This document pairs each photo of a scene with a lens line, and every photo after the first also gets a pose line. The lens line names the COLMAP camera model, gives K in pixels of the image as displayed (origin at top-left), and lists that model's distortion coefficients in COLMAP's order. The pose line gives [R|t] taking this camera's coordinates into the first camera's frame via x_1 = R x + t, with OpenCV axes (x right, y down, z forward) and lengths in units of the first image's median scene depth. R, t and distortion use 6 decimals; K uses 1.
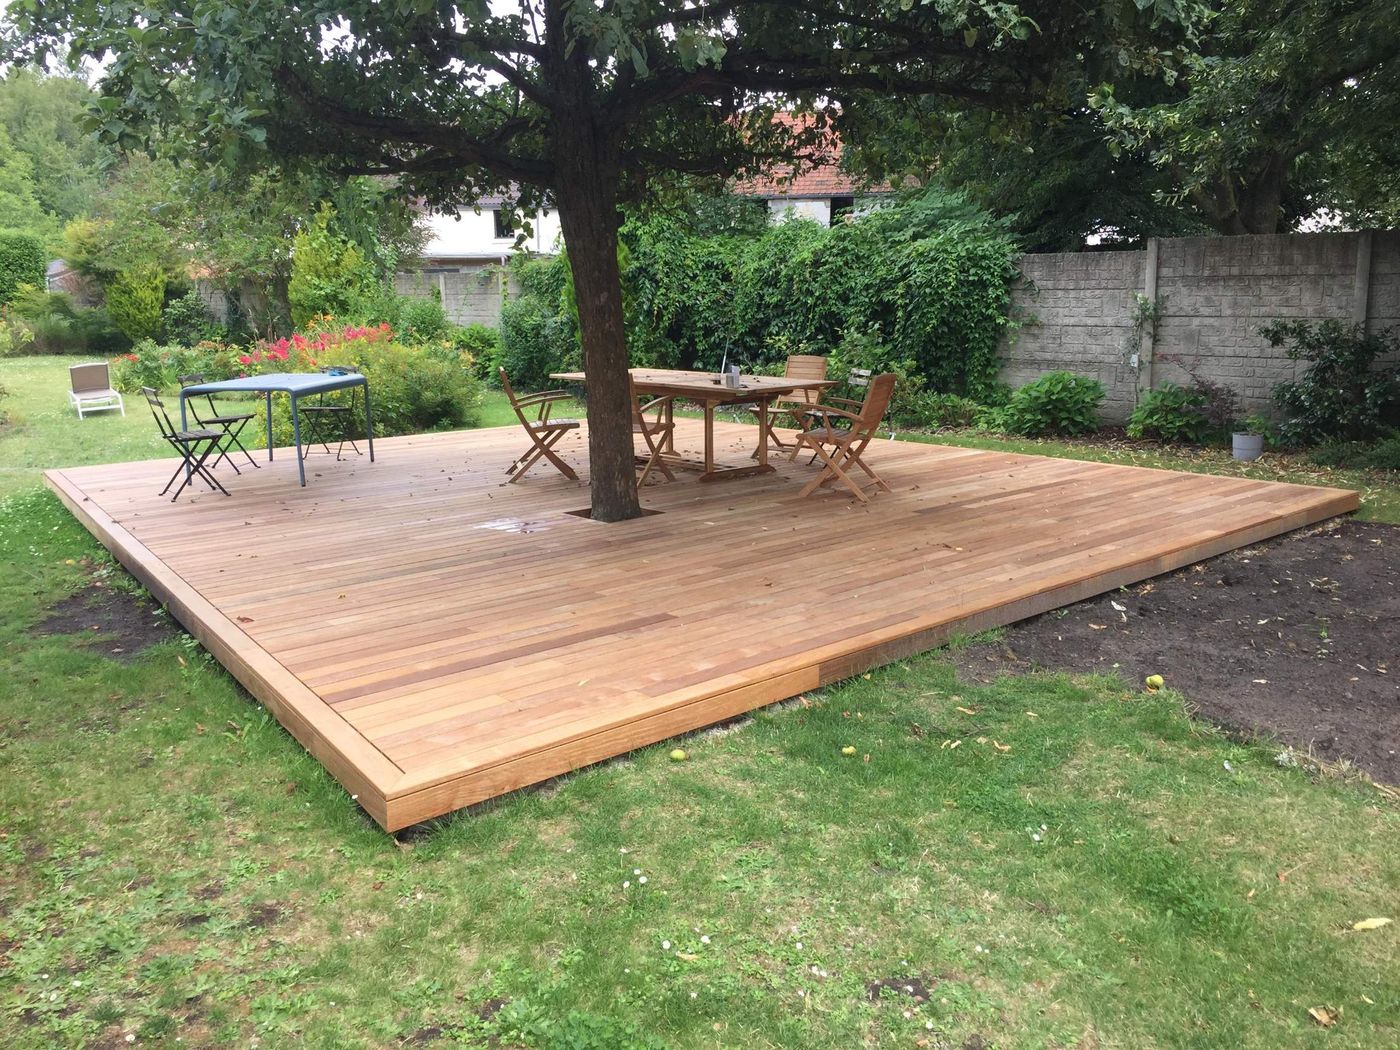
lens RADIAL K [[1122.0, 0, 701.4], [0, 1122.0, 525.4], [0, 0, 1]] dist [0.060340, -0.052216]
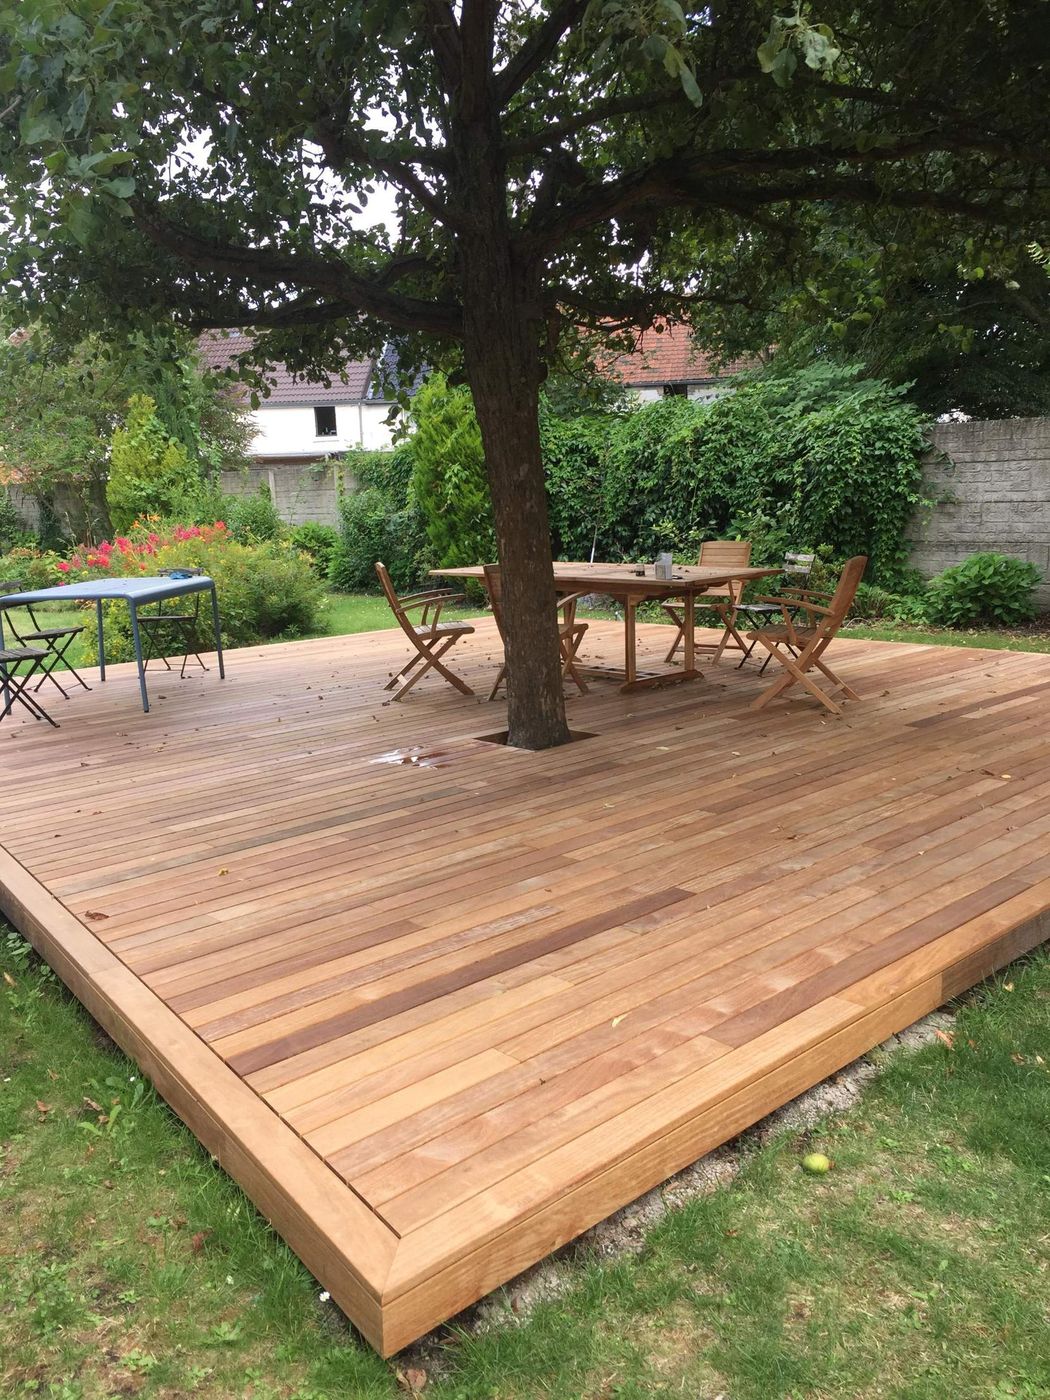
lens RADIAL K [[1122.0, 0, 526.0], [0, 1122.0, 701.8], [0, 0, 1]] dist [0.060340, -0.052216]
pose [[0.999567, -0.027897, 0.009380, -0.084883], [0.028072, 0.999426, -0.018984, -0.019710], [-0.008845, 0.019239, 0.999776, 0.175804]]
